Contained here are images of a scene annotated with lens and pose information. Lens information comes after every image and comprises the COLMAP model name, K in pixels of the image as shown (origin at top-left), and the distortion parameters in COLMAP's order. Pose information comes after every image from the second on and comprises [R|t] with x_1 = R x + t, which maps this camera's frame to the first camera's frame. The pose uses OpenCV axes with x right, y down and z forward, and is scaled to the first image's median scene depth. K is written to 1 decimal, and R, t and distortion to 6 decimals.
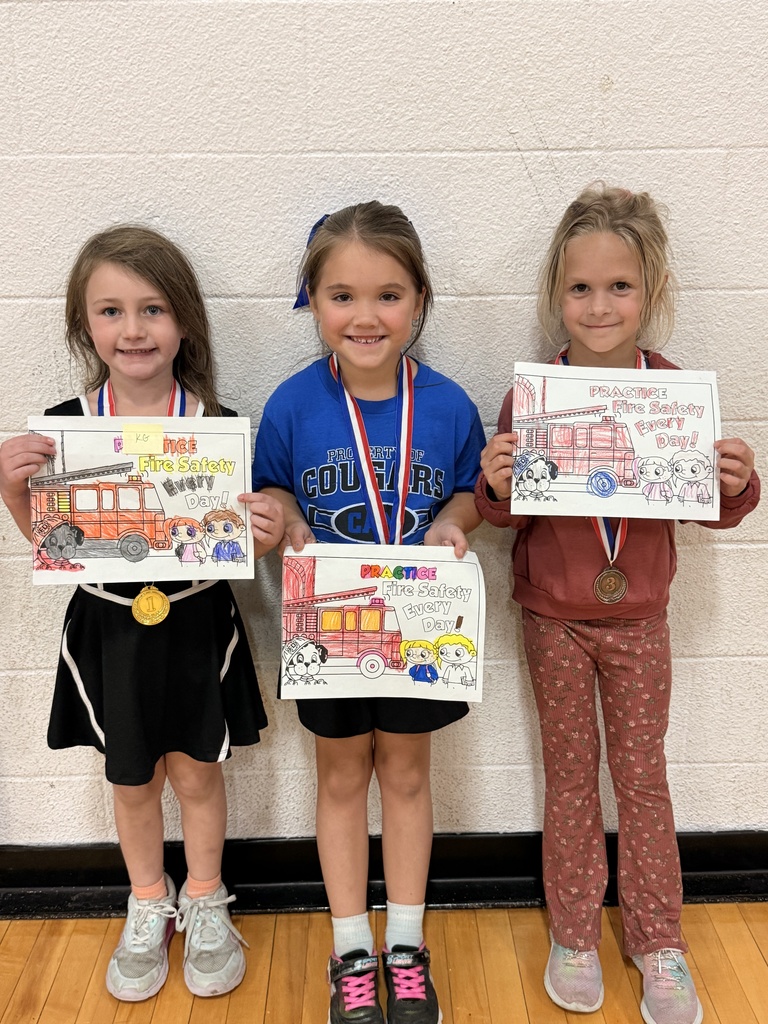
lens RADIAL K [[957.7, 0, 397.4], [0, 957.7, 520.5], [0, 0, 1]] dist [-0.020510, 0.000000]
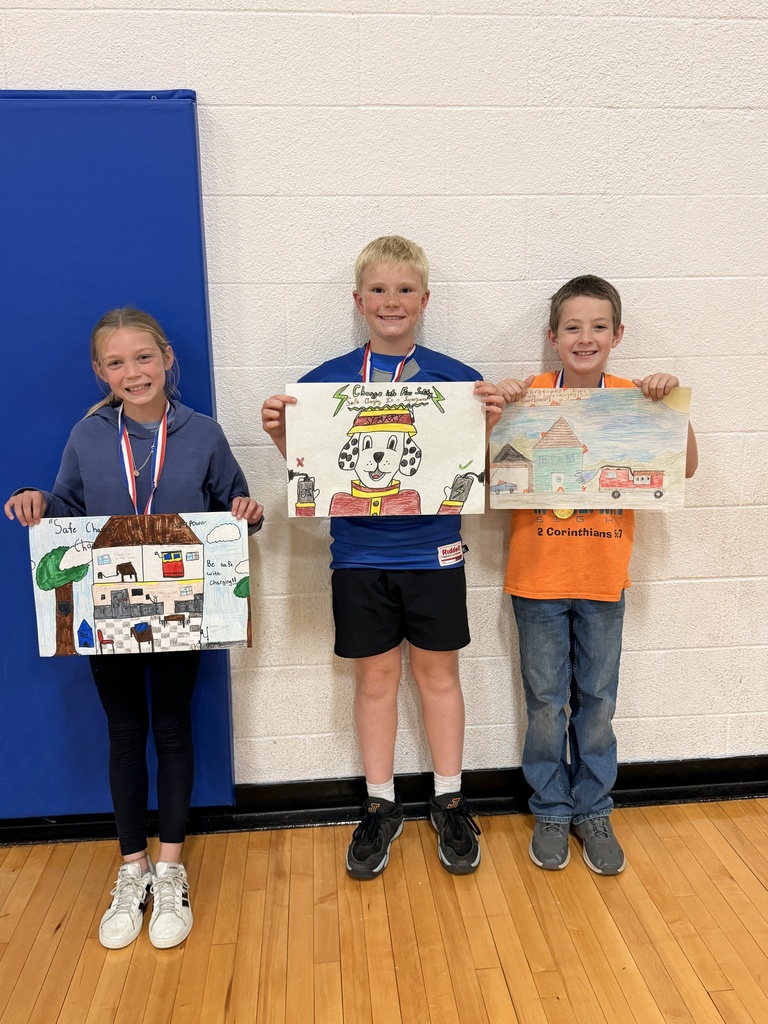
lens RADIAL K [[797.2, 0, 375.6], [0, 797.2, 512.1], [0, 0, 1]] dist [-0.007508, -0.031302]
pose [[0.998776, -0.018879, 0.045723, -0.293201], [0.023185, 0.995153, -0.095567, 0.030184], [-0.043697, 0.096510, 0.994372, -0.439728]]
